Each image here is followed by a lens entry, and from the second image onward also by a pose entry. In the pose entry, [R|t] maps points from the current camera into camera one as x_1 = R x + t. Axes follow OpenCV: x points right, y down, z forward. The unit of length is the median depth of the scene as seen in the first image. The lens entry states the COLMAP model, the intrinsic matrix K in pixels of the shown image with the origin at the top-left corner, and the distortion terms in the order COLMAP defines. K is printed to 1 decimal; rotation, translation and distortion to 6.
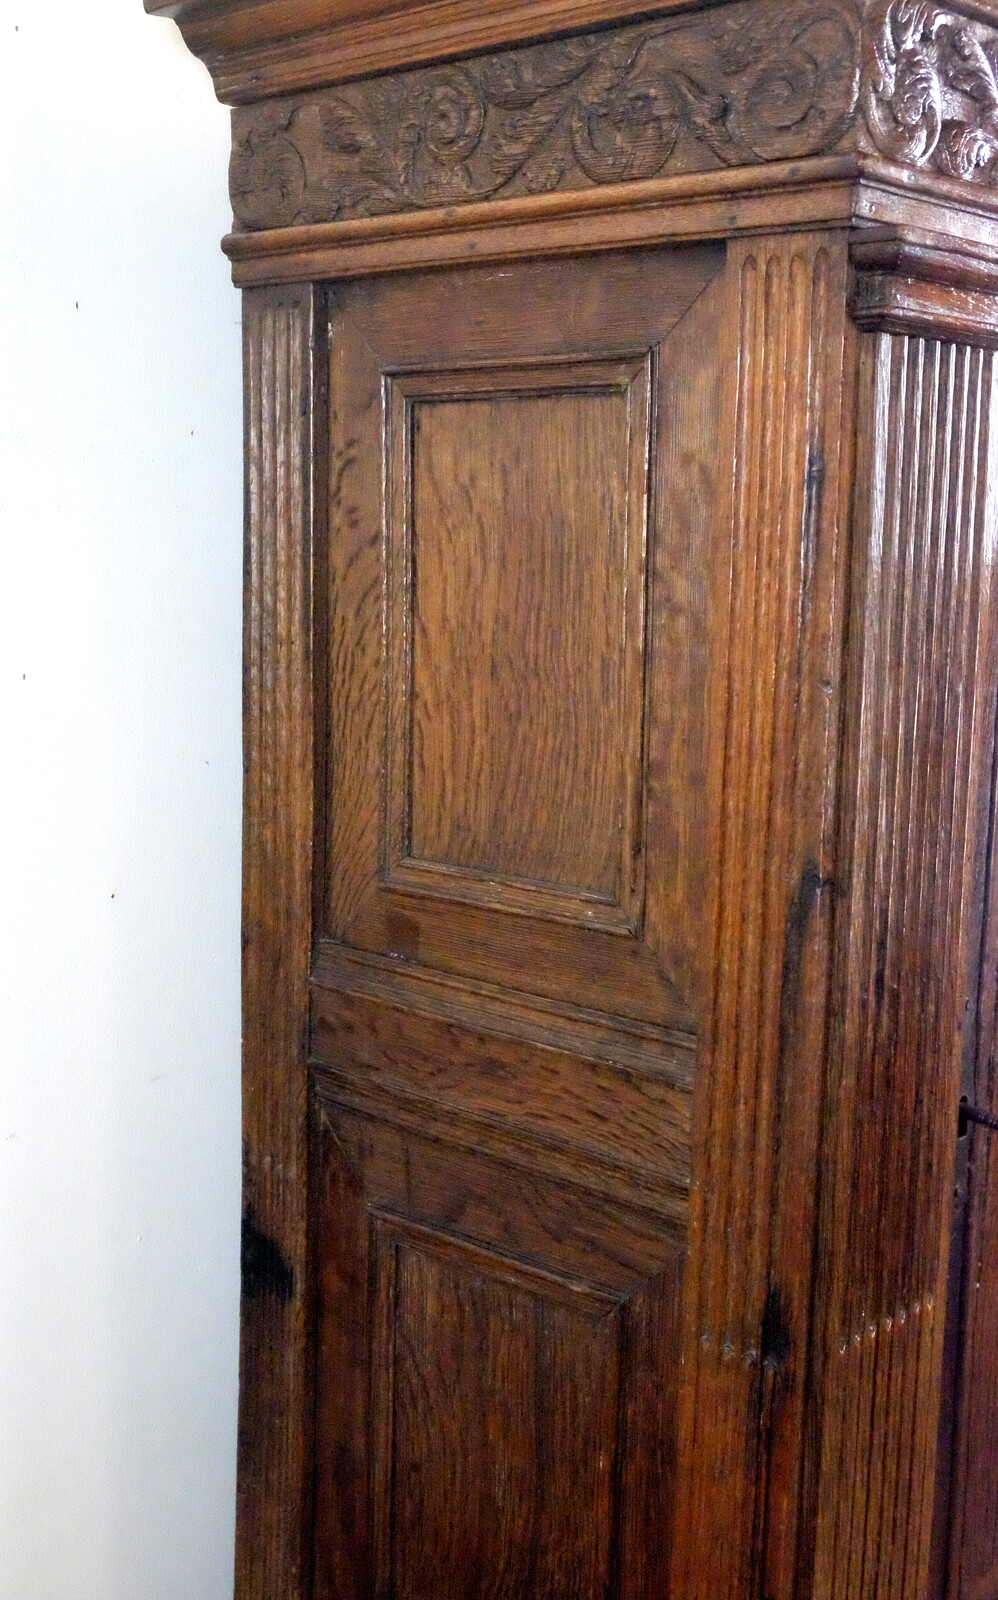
lens RADIAL K [[1871.3, 0, 499.0], [0, 1871.3, 800.0], [0, 0, 1]] dist [-0.014581, 0.158046]
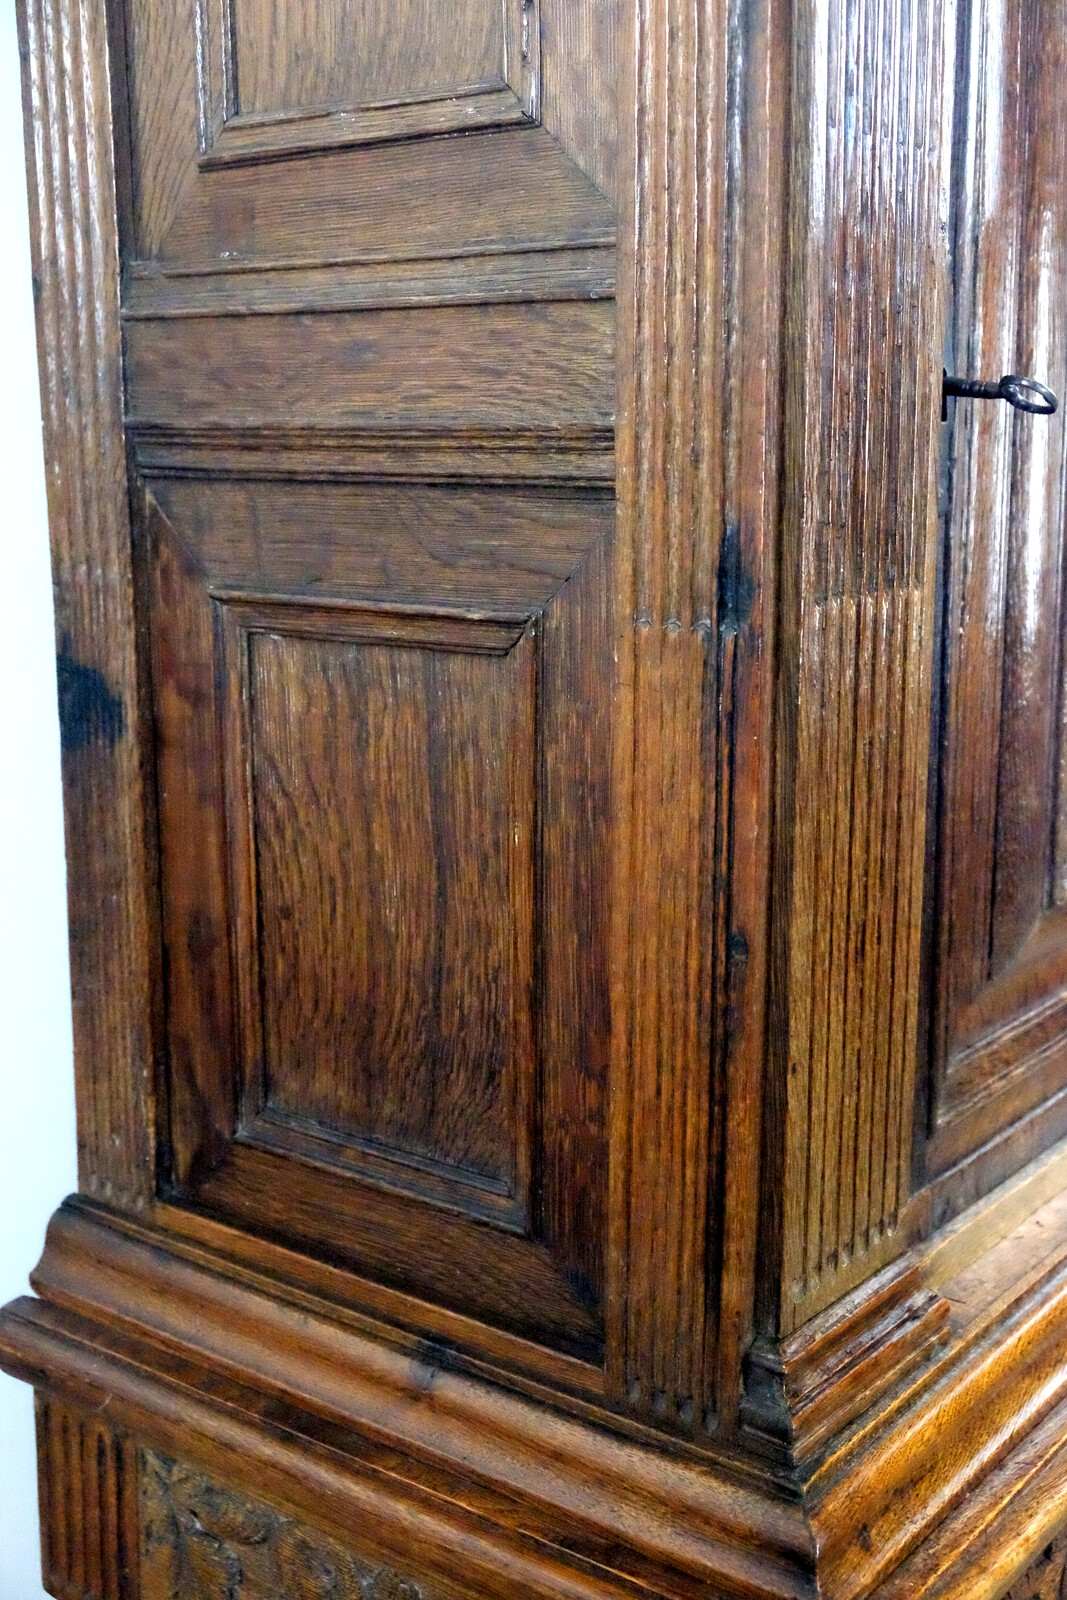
lens RADIAL K [[1850.3, 0, 533.5], [0, 1850.3, 800.0], [0, 0, 1]] dist [-0.007146, 0.030516]
pose [[0.994838, -0.049716, 0.088467, -0.006919], [0.046053, 0.998014, 0.042971, 0.289104], [-0.090428, -0.038675, 0.995152, 0.203839]]
